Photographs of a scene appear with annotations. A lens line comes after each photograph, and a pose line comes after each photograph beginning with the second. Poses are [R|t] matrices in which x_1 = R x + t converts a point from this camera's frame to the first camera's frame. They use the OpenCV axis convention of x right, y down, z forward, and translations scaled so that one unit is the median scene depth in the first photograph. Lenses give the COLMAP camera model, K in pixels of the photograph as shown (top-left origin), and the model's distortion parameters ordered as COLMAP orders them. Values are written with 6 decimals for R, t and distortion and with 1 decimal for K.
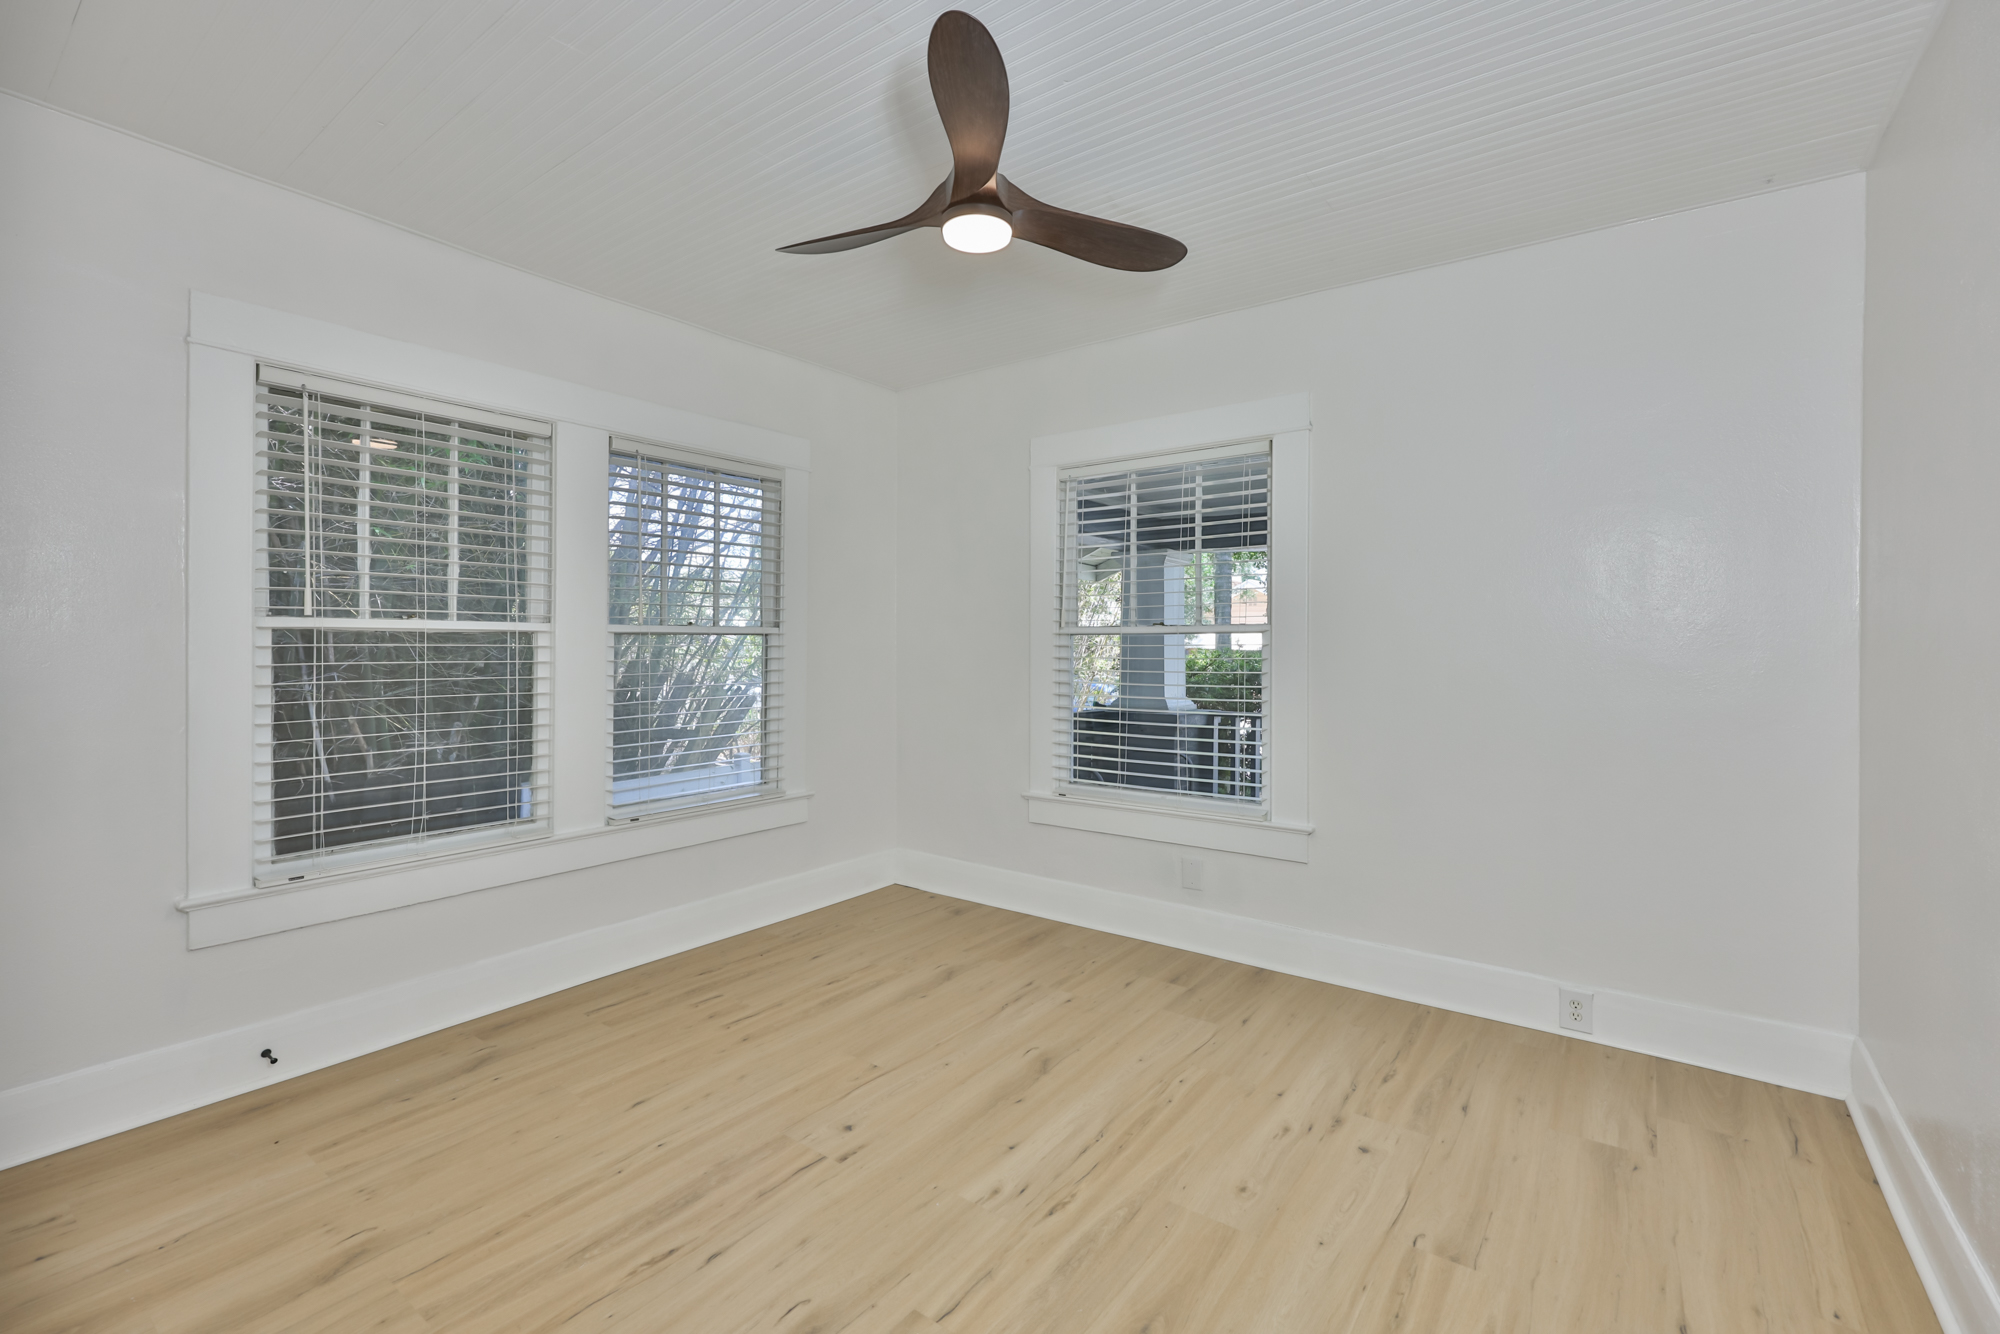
lens RADIAL K [[883.4, 0, 986.2], [0, 883.4, 663.0], [0, 0, 1]] dist [0.000960, 0.000285]
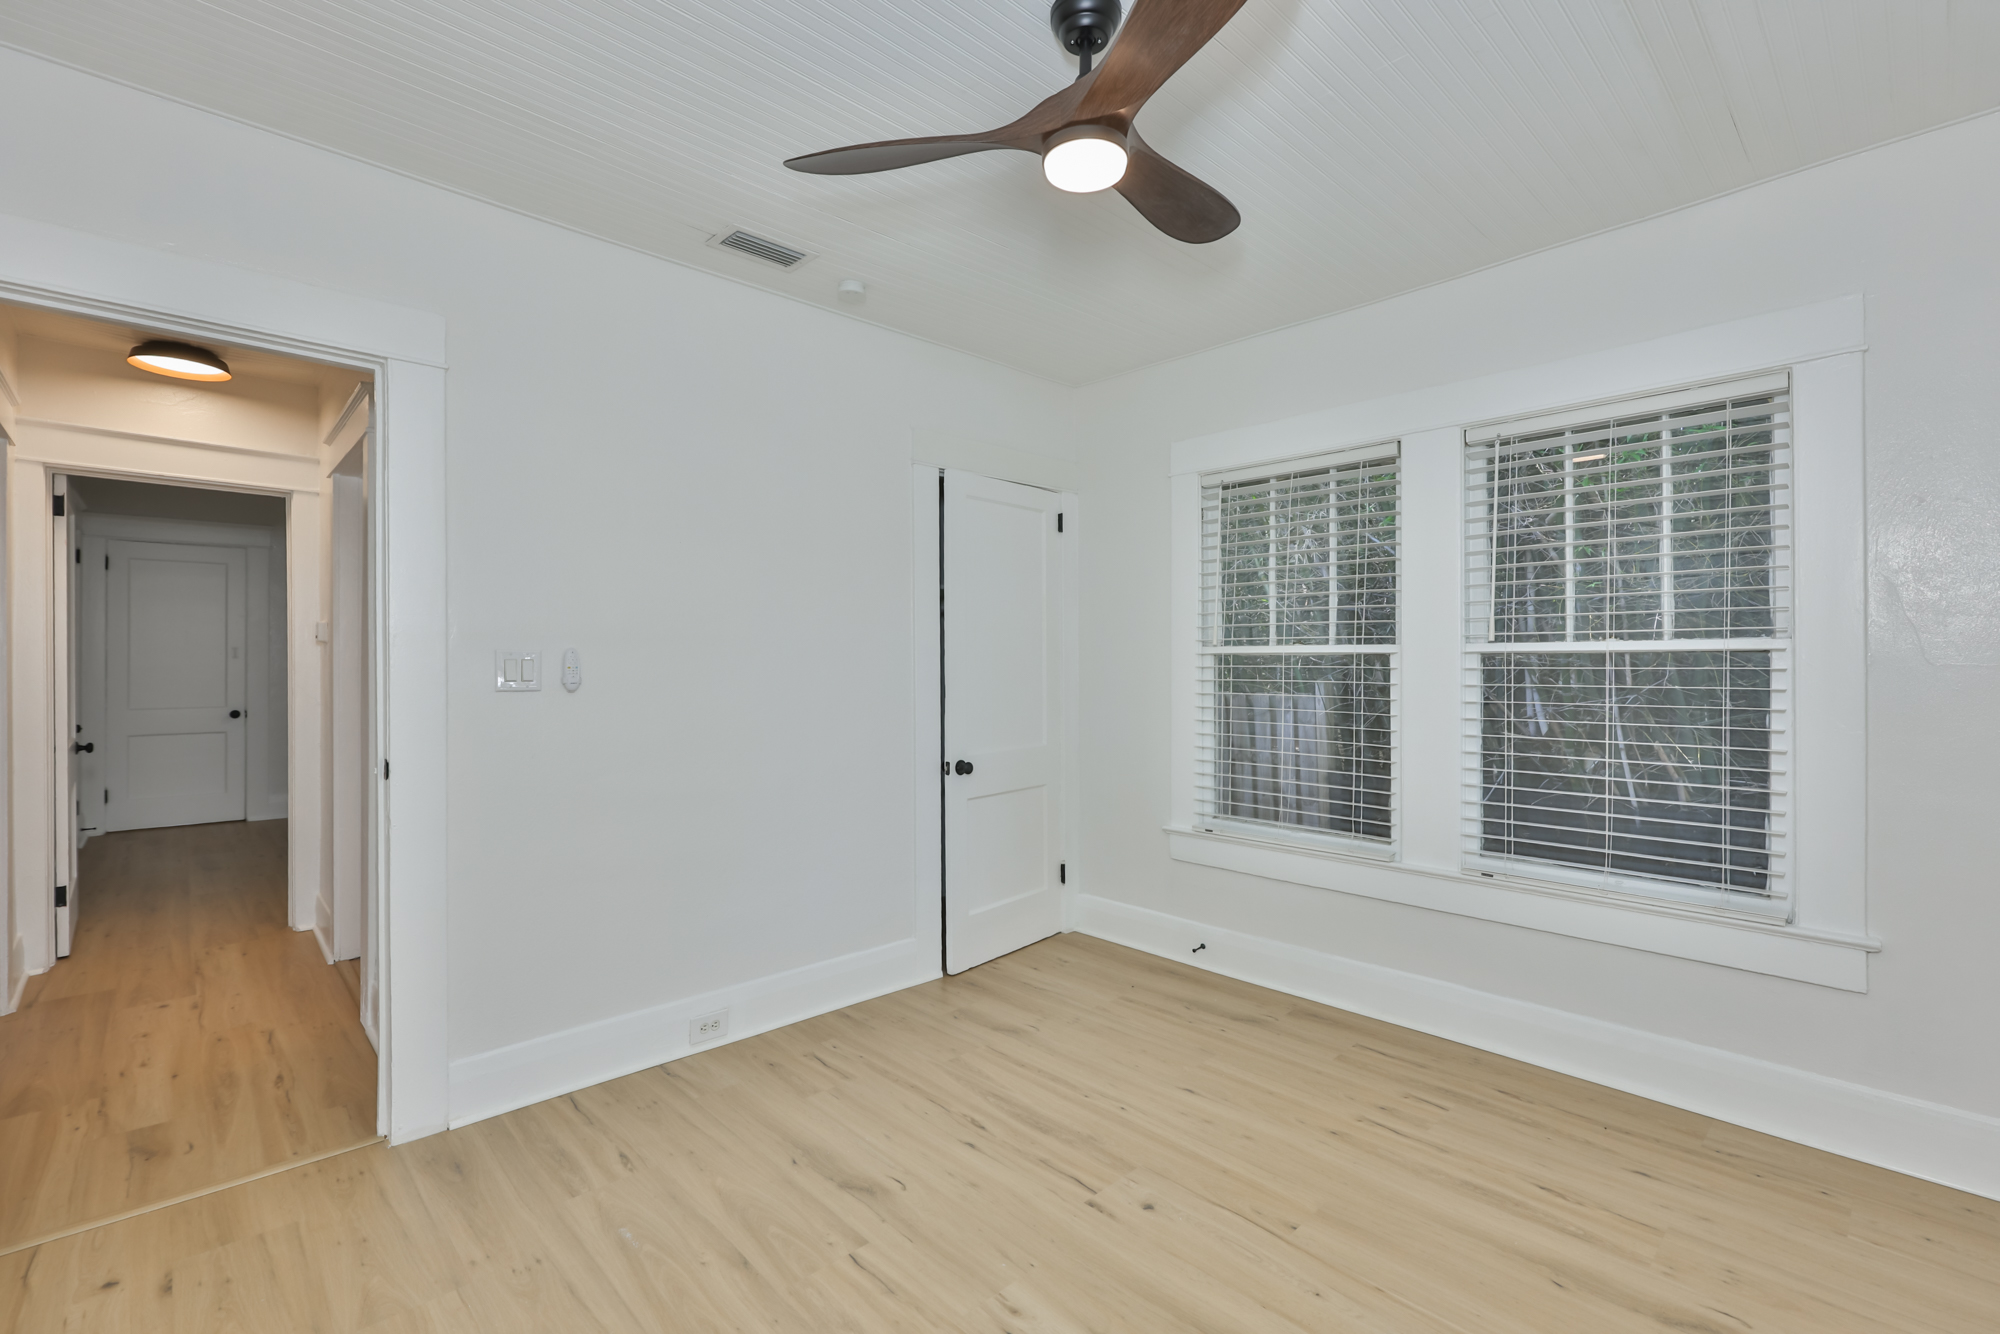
lens RADIAL K [[883.4, 0, 986.2], [0, 883.4, 663.0], [0, 0, 1]] dist [0.000960, 0.000285]
pose [[-0.182316, -0.002013, -0.983238, 0.701146], [-0.019510, 0.999808, 0.001570, -0.024508], [0.983046, 0.019469, -0.182320, 0.912594]]
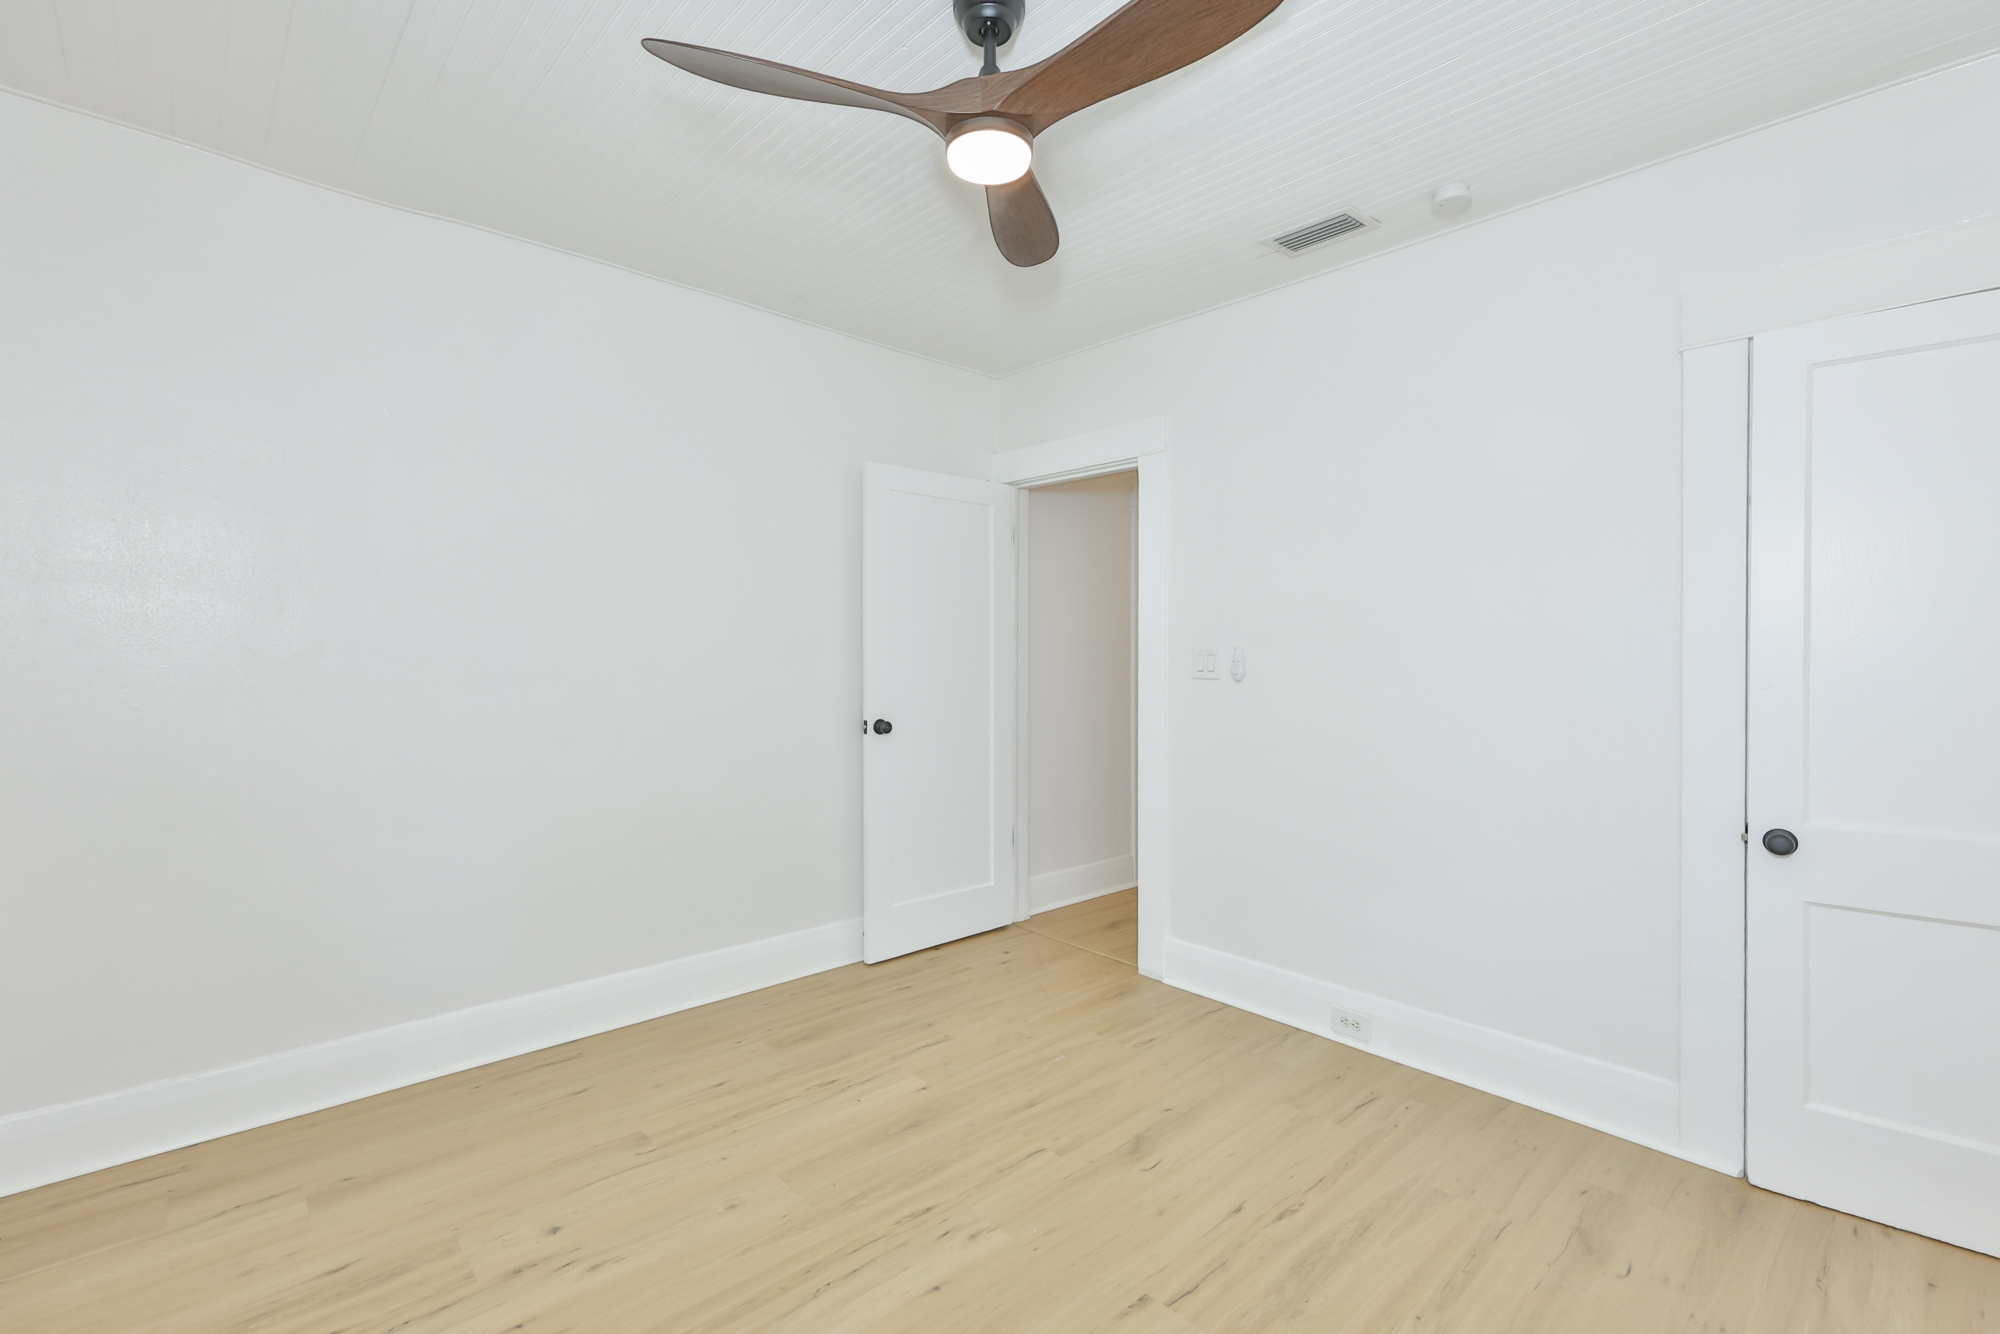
lens RADIAL K [[861.7, 0, 1000.0], [0, 861.7, 667.0], [0, 0, 1]] dist [0.000681, 0.000246]
pose [[-0.985310, -0.006495, 0.170654, -0.141662], [-0.000956, 0.999471, 0.032519, -0.040849], [-0.170774, 0.031878, -0.984794, 1.549829]]
